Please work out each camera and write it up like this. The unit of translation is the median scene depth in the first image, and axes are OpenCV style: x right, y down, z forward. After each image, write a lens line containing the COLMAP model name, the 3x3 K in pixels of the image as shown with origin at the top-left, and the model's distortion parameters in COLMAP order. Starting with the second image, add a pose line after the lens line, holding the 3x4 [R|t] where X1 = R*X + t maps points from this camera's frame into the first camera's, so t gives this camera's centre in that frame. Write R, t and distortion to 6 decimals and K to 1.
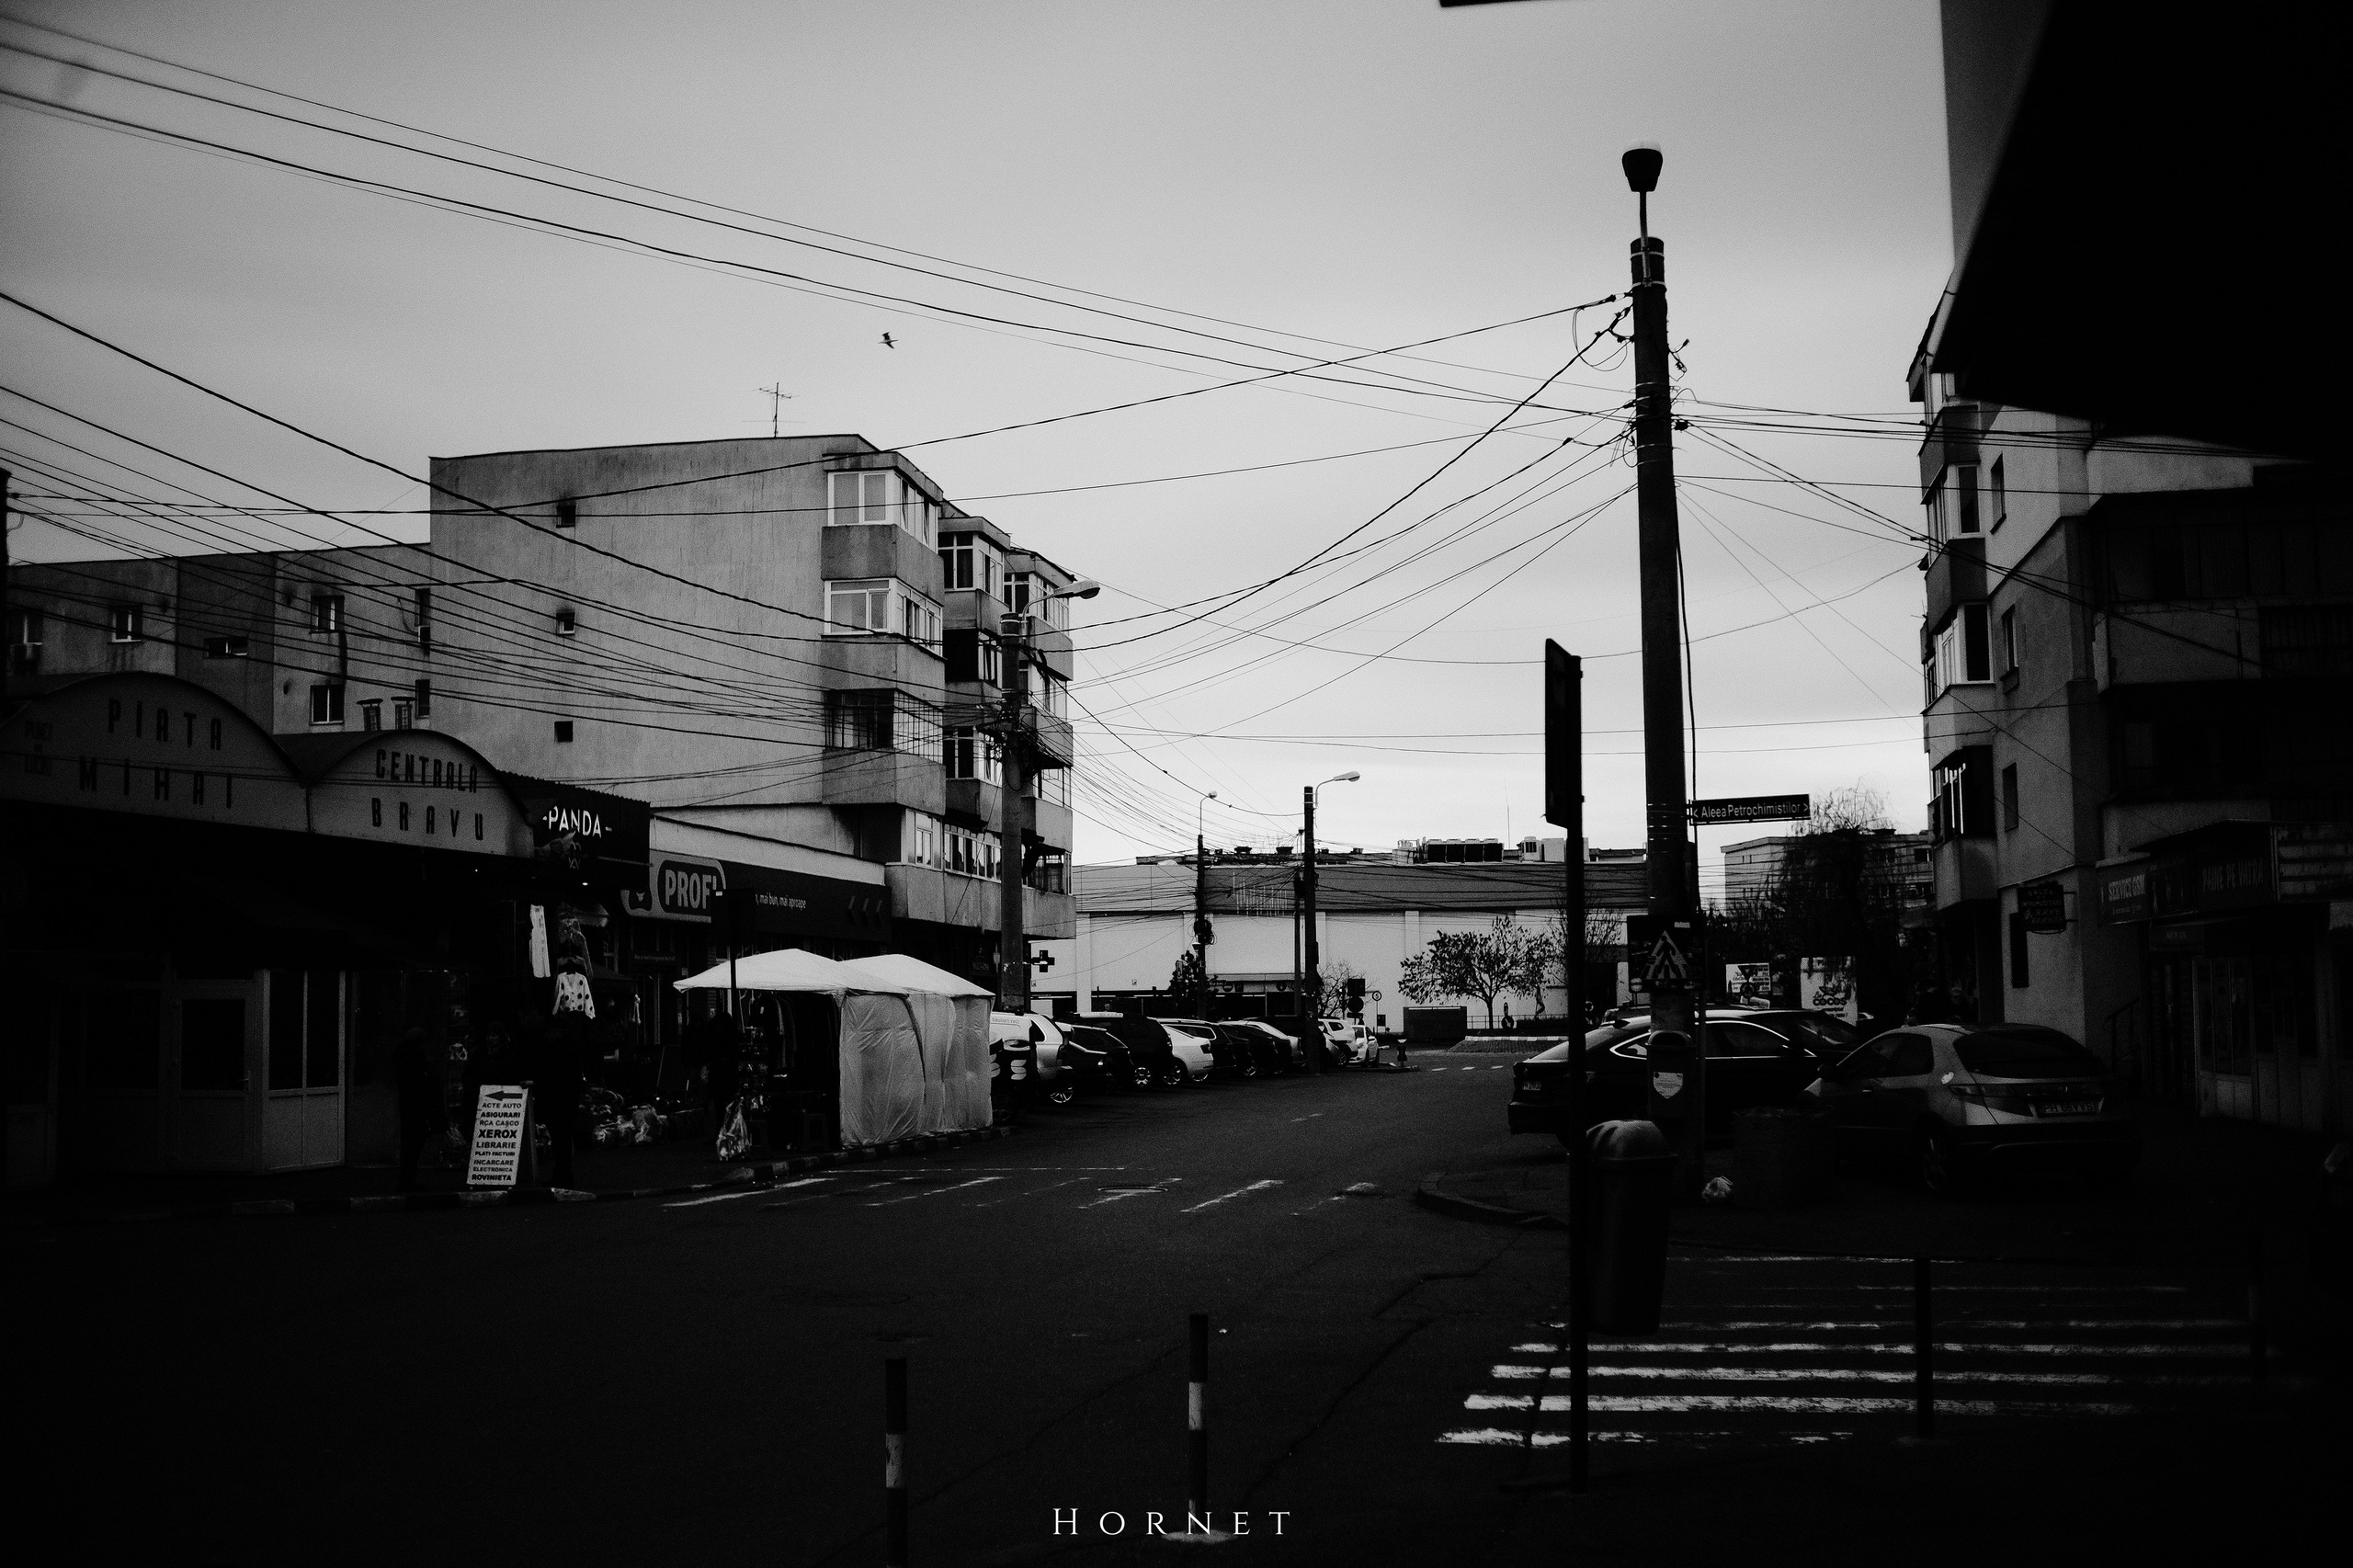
lens RADIAL K [[2616.4, 0, 1143.7], [0, 2616.4, 776.0], [0, 0, 1]] dist [-0.131814, 0.163320]
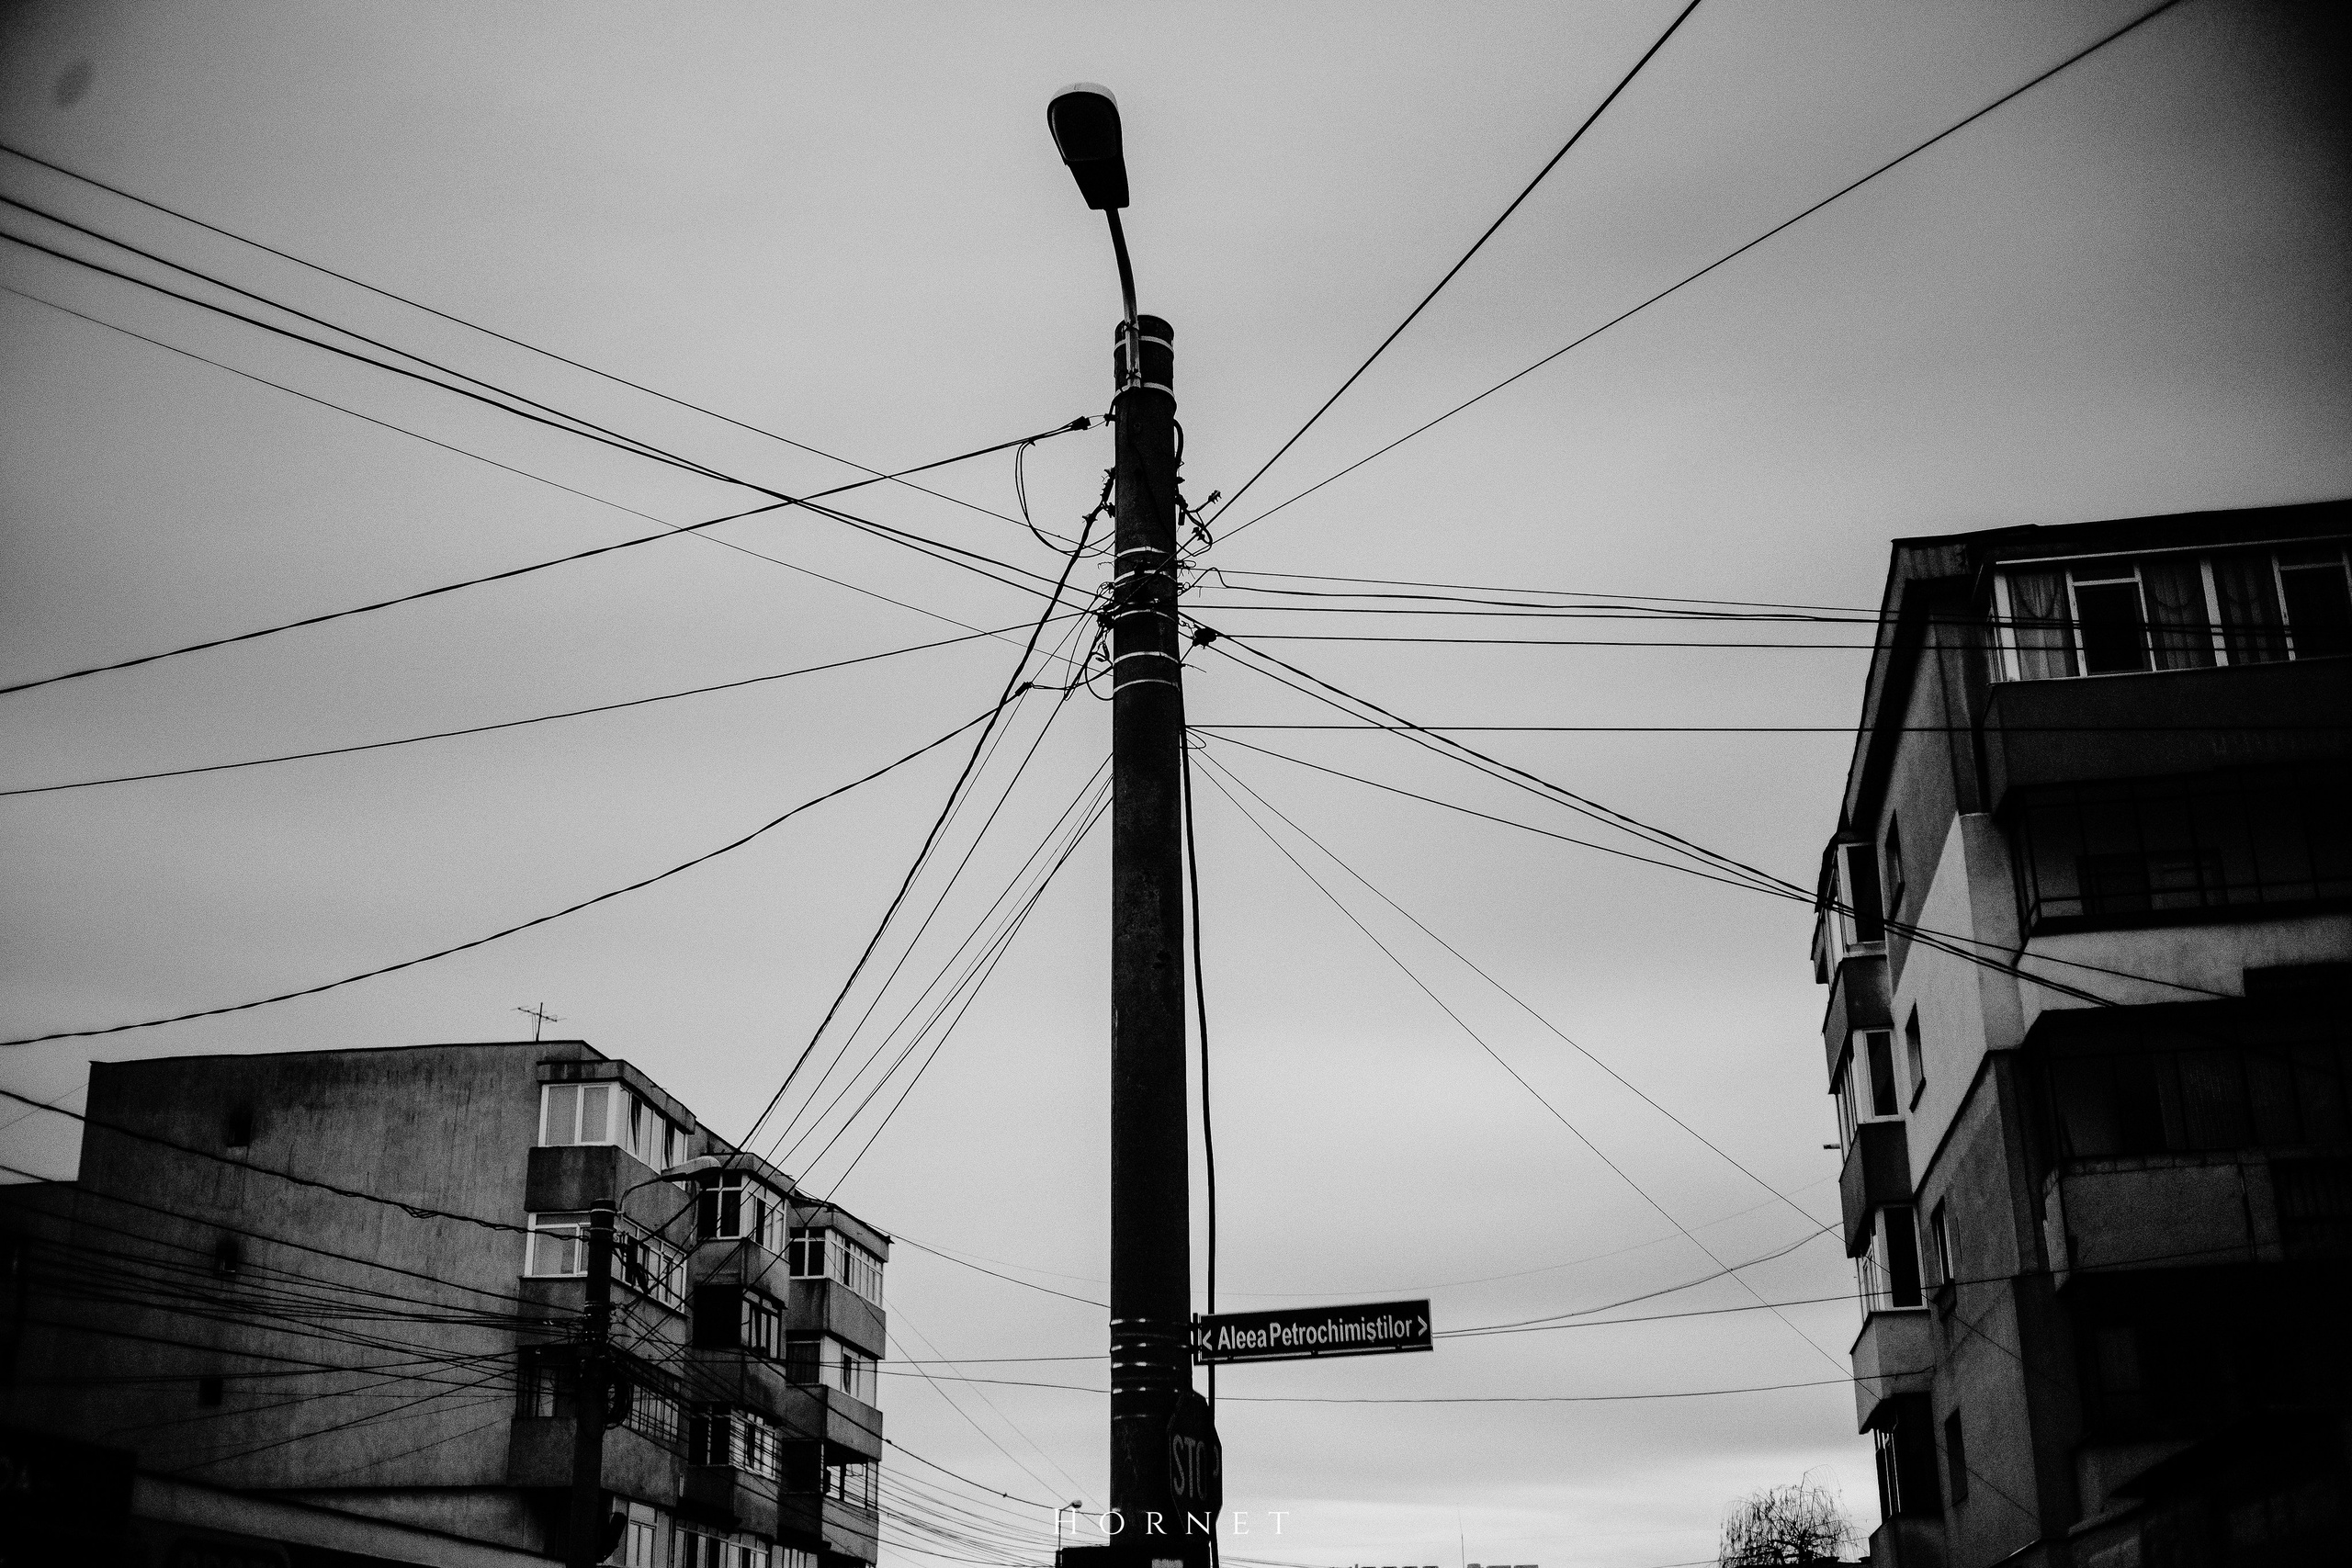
lens RADIAL K [[2615.1, 0, 1143.2], [0, 2615.1, 776.0], [0, 0, 1]] dist [-0.131814, 0.163320]
pose [[0.999955, 0.007512, 0.005846, 0.085932], [-0.005623, 0.961711, -0.274009, 0.020832], [-0.007680, 0.273964, 0.961709, 0.213000]]
